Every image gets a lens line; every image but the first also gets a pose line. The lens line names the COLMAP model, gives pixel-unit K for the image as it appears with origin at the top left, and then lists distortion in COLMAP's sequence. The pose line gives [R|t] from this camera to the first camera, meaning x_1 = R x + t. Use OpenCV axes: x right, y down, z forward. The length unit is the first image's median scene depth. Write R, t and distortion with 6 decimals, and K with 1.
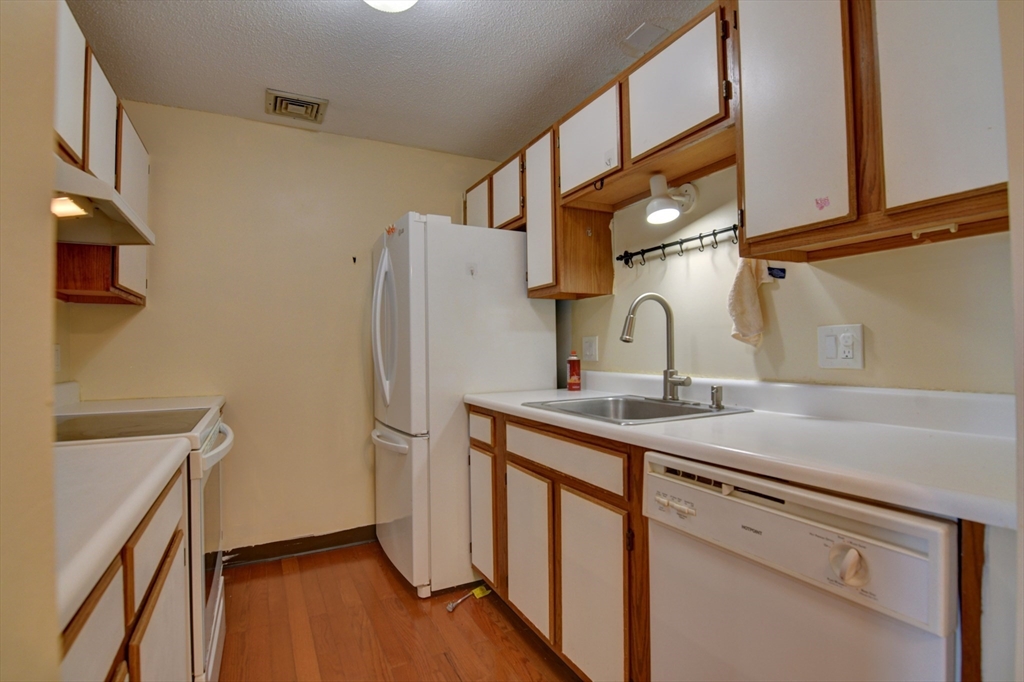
lens RADIAL K [[500.2, 0, 511.3], [0, 500.2, 342.1], [0, 0, 1]] dist [-0.005728, -0.010430]
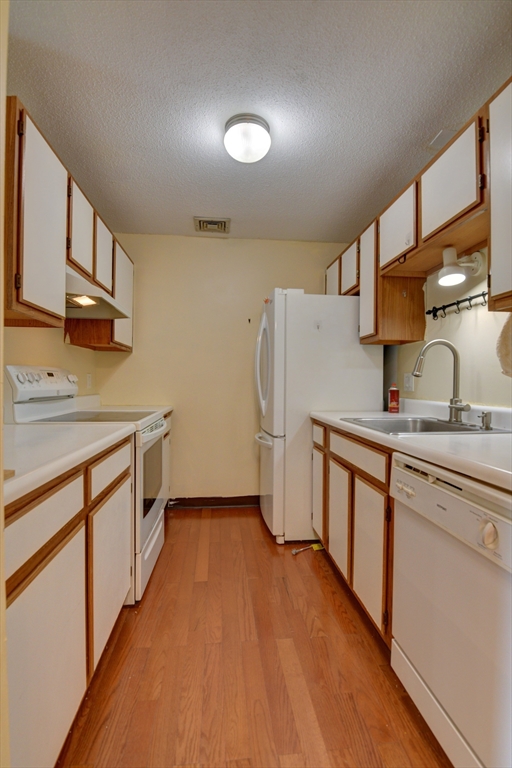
lens RADIAL K [[375.2, 0, 257.0], [0, 375.2, 386.8], [0, 0, 1]] dist [-0.005728, -0.010430]
pose [[0.933376, 0.024480, -0.358063, 0.178339], [-0.015266, 0.999476, 0.028535, 0.004808], [0.358574, -0.021168, 0.933261, -0.087354]]
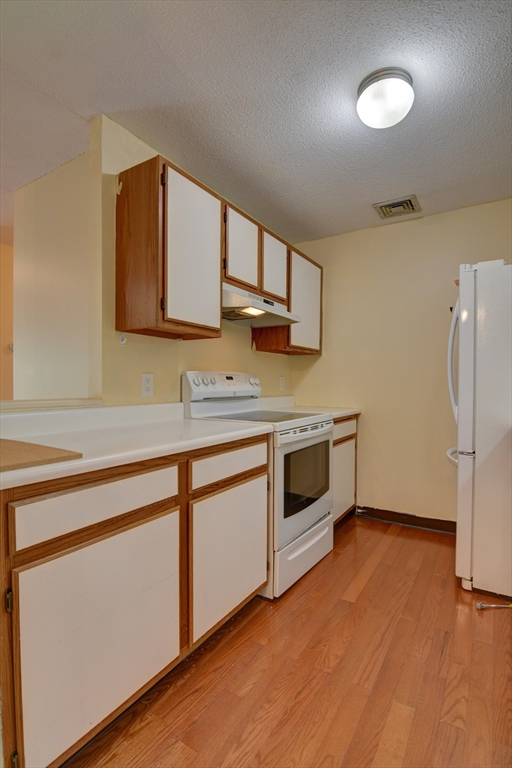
lens RADIAL K [[375.2, 0, 257.0], [0, 375.2, 386.8], [0, 0, 1]] dist [-0.005728, -0.010430]
pose [[0.511817, 0.023513, -0.858772, 0.367631], [0.002493, 0.999581, 0.028854, 0.002684], [0.859091, -0.016909, 0.511544, 0.143403]]
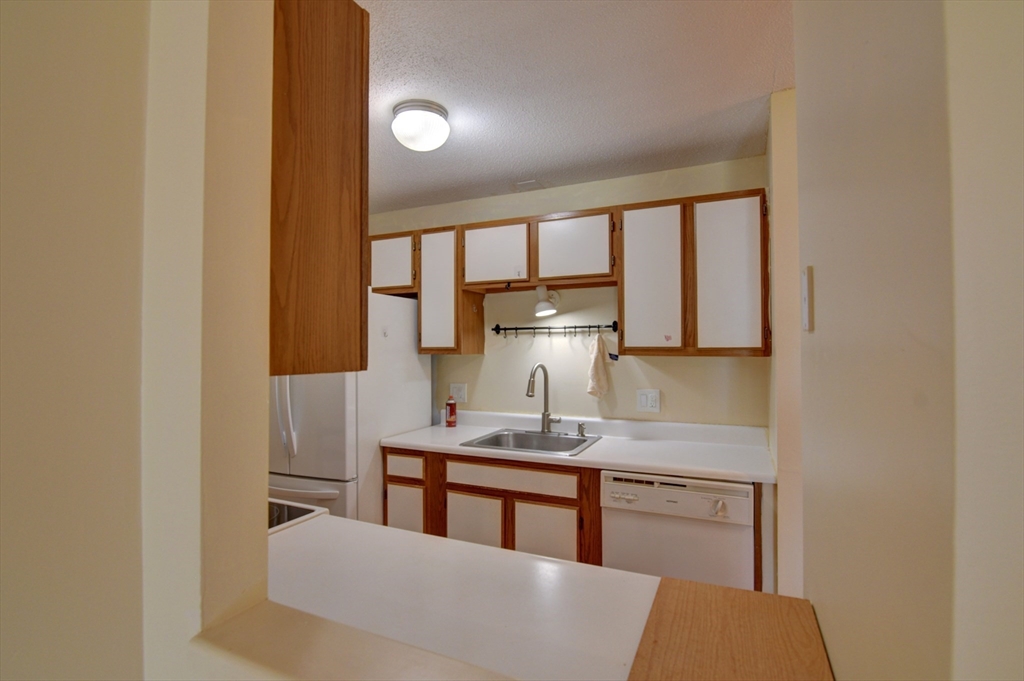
lens RADIAL K [[500.2, 0, 511.3], [0, 500.2, 341.6], [0, 0, 1]] dist [-0.005728, -0.010430]
pose [[0.785693, 0.019425, 0.618311, -0.695521], [-0.015566, 0.999811, -0.011630, -0.137849], [-0.618421, -0.000487, 0.785847, -0.133081]]
